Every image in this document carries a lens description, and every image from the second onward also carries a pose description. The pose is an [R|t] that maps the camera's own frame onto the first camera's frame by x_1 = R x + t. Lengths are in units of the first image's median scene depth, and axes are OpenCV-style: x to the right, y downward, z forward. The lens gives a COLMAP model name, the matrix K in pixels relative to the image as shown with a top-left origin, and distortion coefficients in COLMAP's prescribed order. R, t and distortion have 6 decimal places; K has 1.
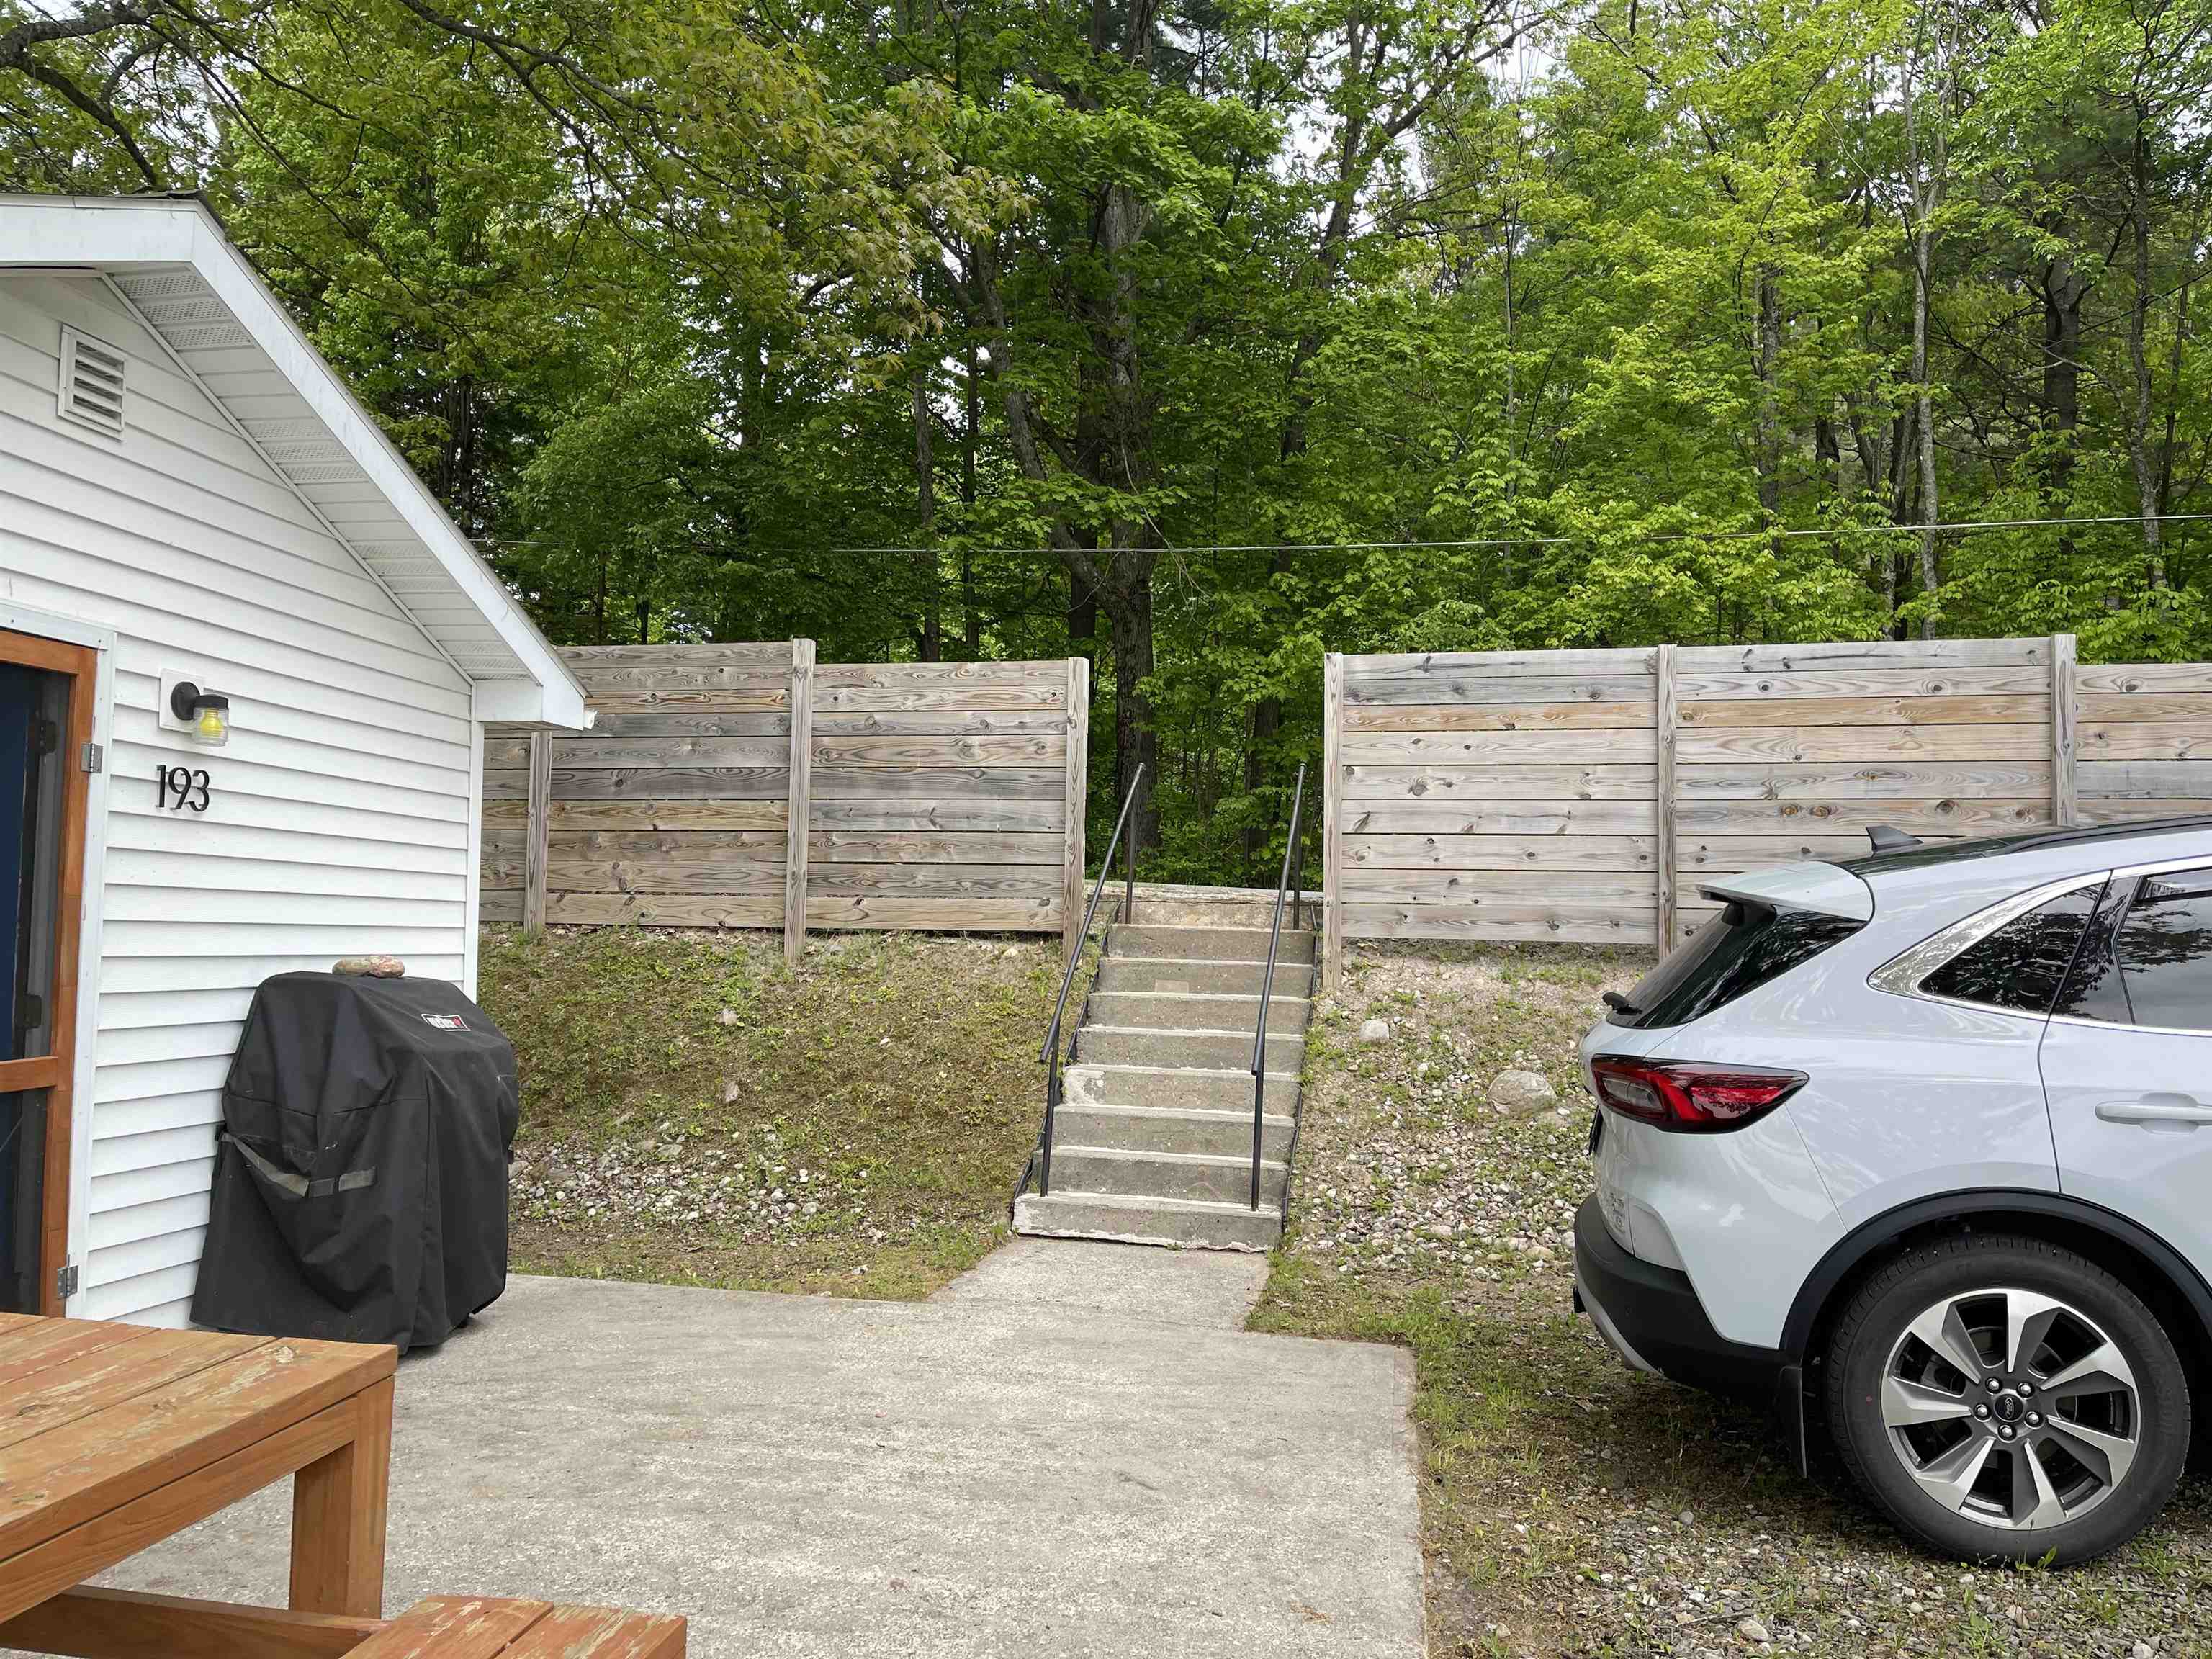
lens RADIAL K [[1681.3, 0, 1107.3], [0, 1681.3, 837.9], [0, 0, 1]] dist [0.052914, -0.053940]
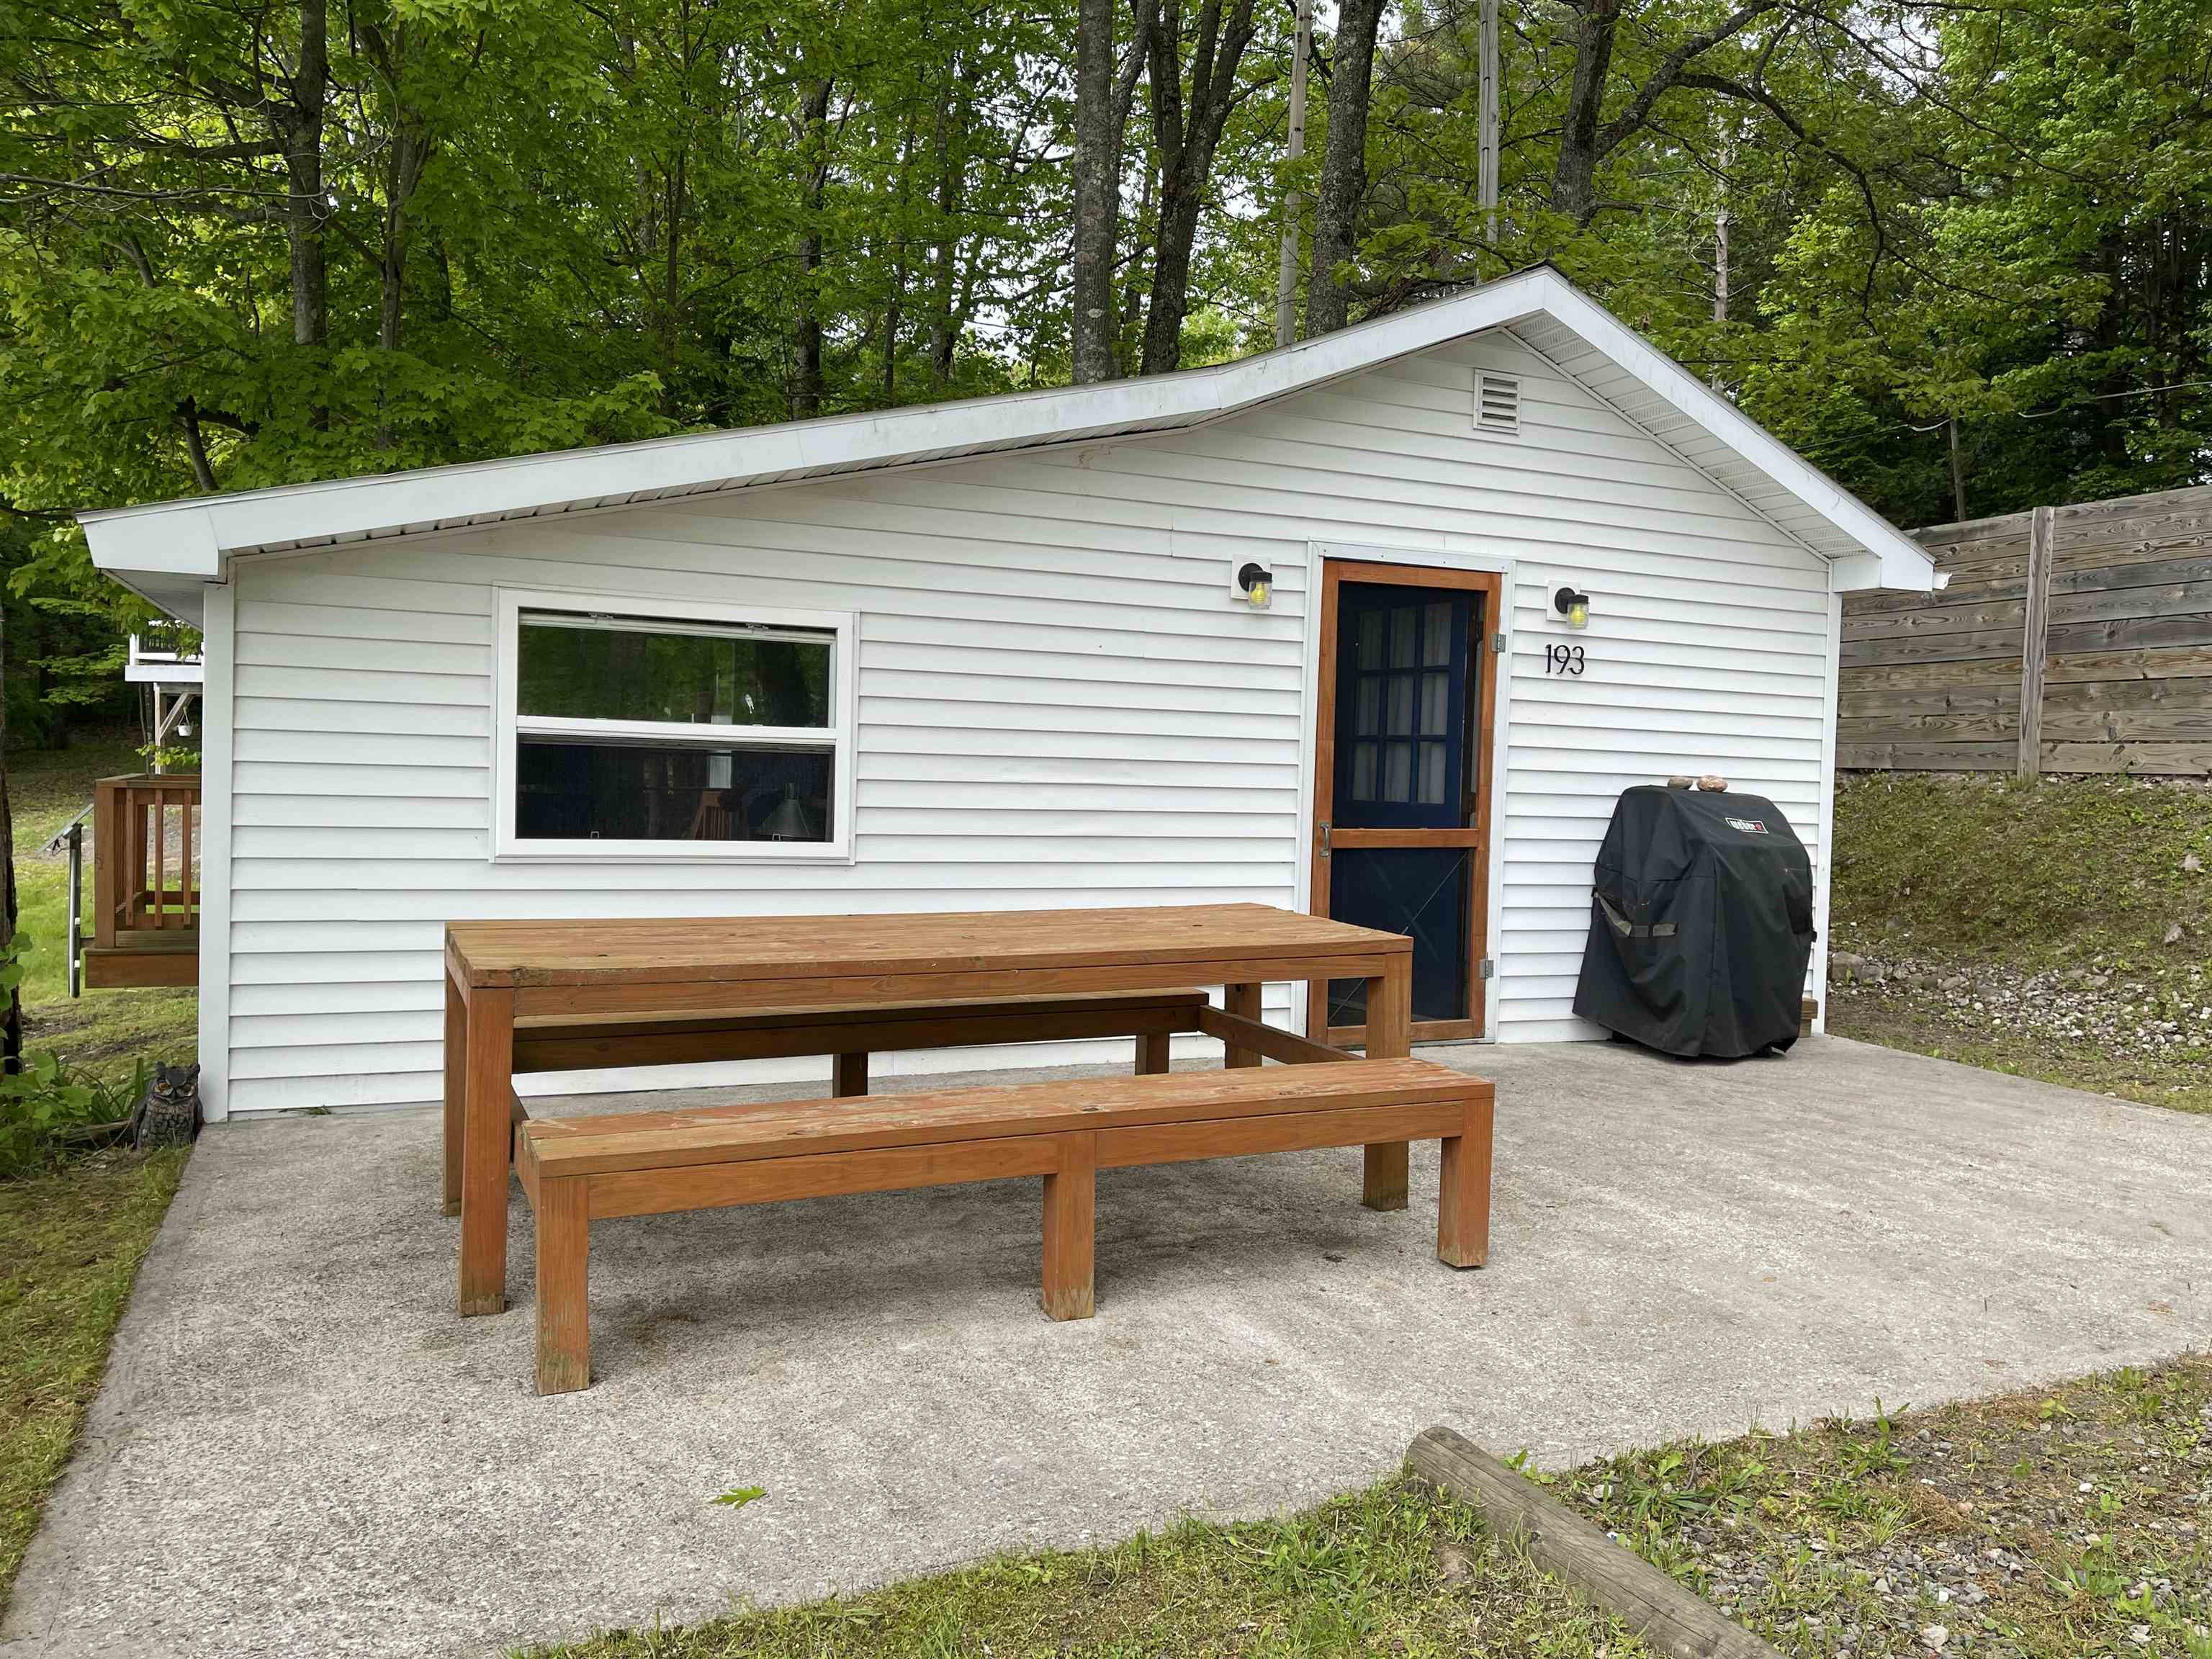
lens RADIAL K [[1681.3, 0, 1125.6], [0, 1681.3, 835.4], [0, 0, 1]] dist [0.052914, -0.053940]
pose [[0.565154, 0.032349, -0.824351, 0.444941], [0.025375, 0.998077, 0.056563, 0.030169], [0.824595, -0.052884, 0.563246, -0.155772]]
